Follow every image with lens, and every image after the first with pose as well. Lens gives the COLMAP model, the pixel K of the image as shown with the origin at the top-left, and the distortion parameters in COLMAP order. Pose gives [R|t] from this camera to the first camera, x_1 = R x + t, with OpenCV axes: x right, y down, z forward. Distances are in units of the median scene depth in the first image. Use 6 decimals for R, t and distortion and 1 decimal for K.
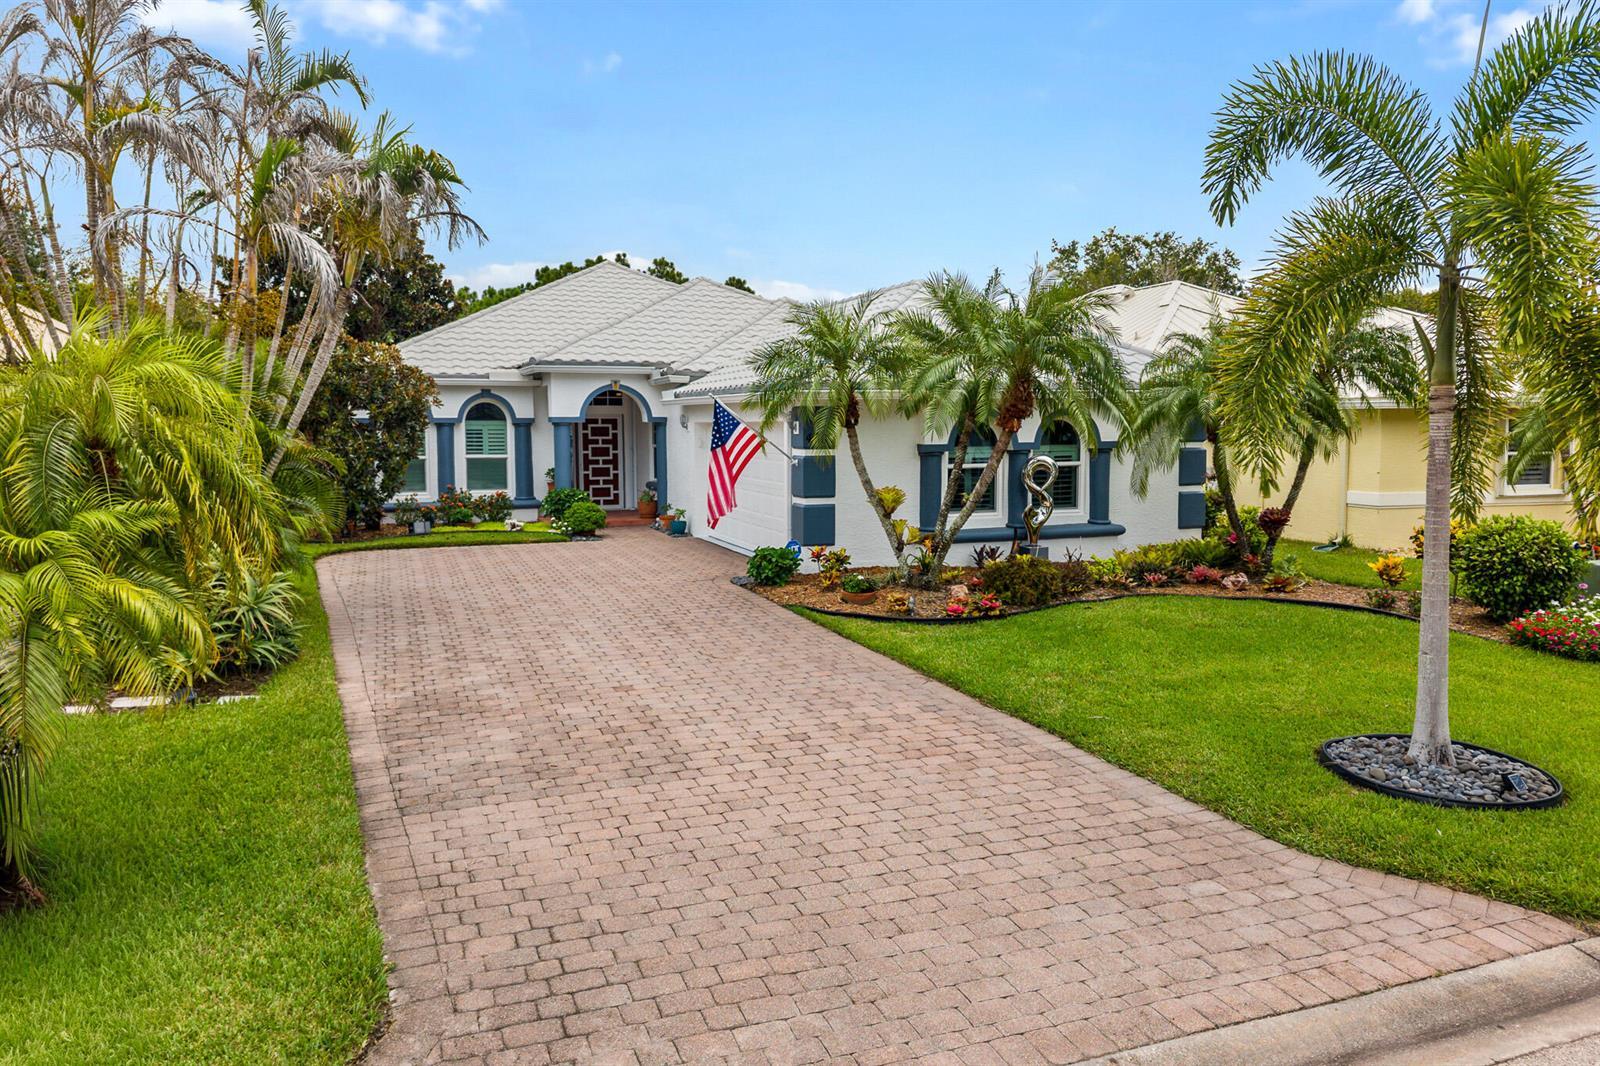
lens RADIAL K [[1052.8, 0, 804.8], [0, 1052.8, 488.9], [0, 0, 1]] dist [-0.000953, -0.099903]
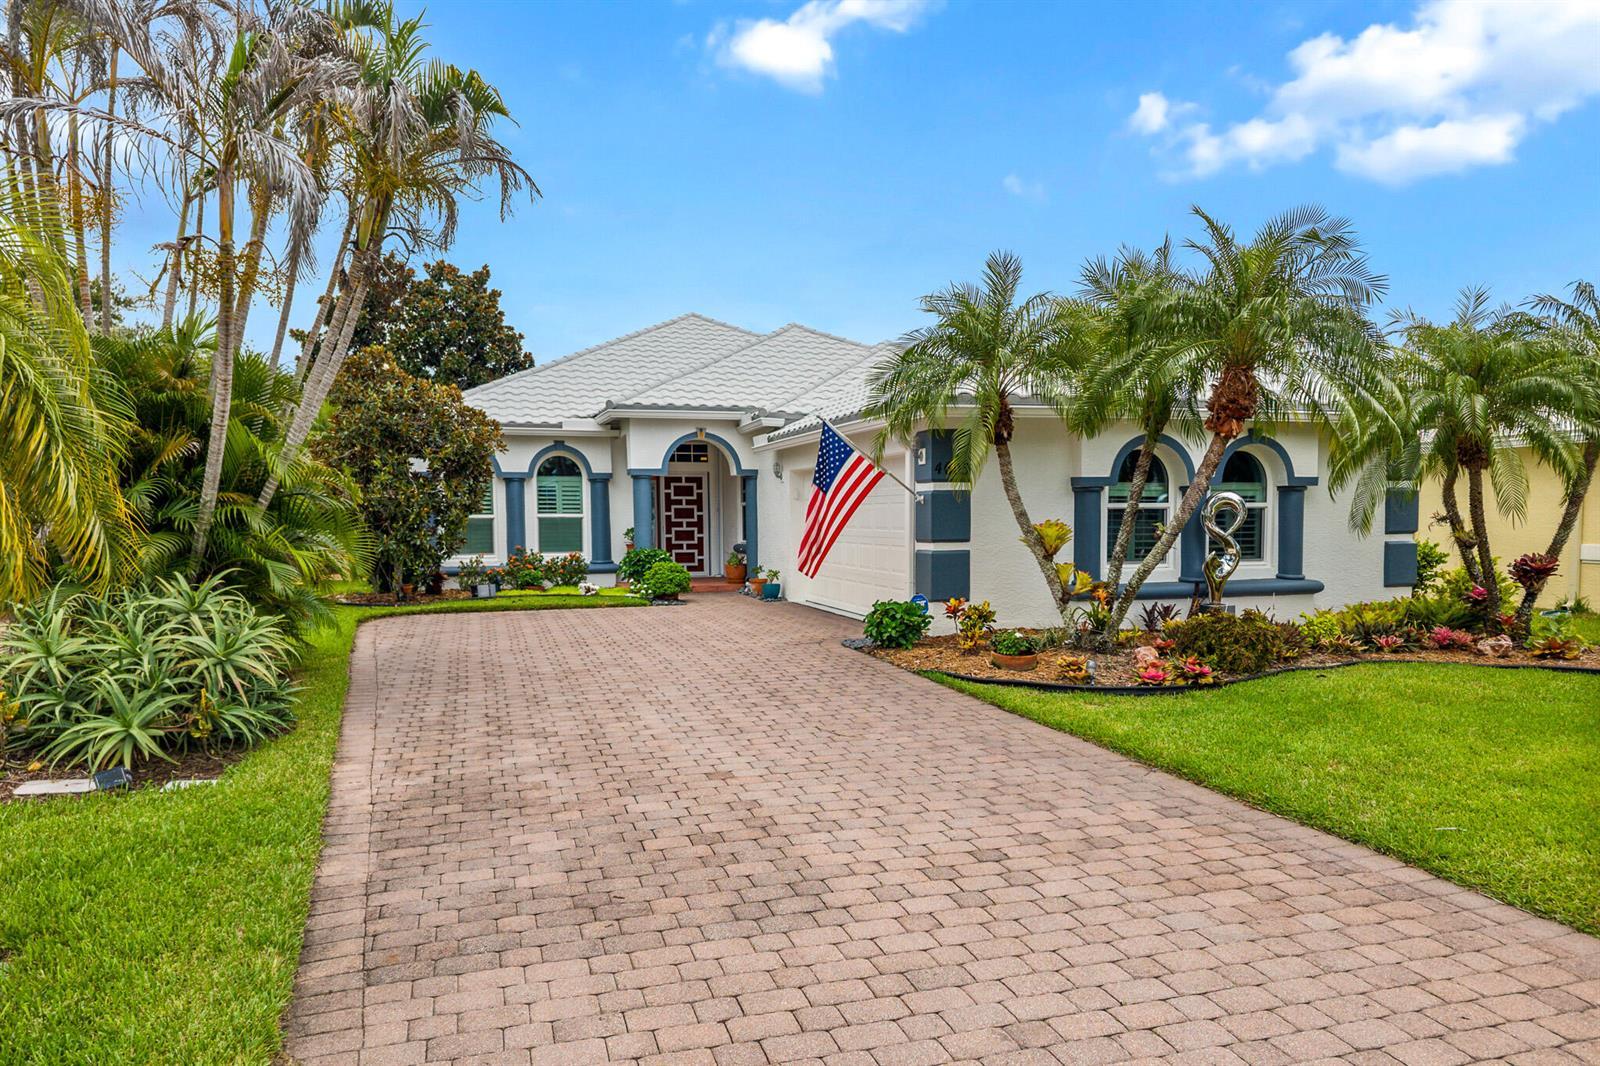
lens RADIAL K [[1109.3, 0, 800.0], [0, 1109.3, 533.0], [0, 0, 1]] dist [0.000754, -0.060059]
pose [[0.996249, -0.005226, -0.086373, -0.036322], [0.002712, 0.999570, -0.029199, 0.032500], [0.086488, 0.028856, 0.995835, 0.173468]]
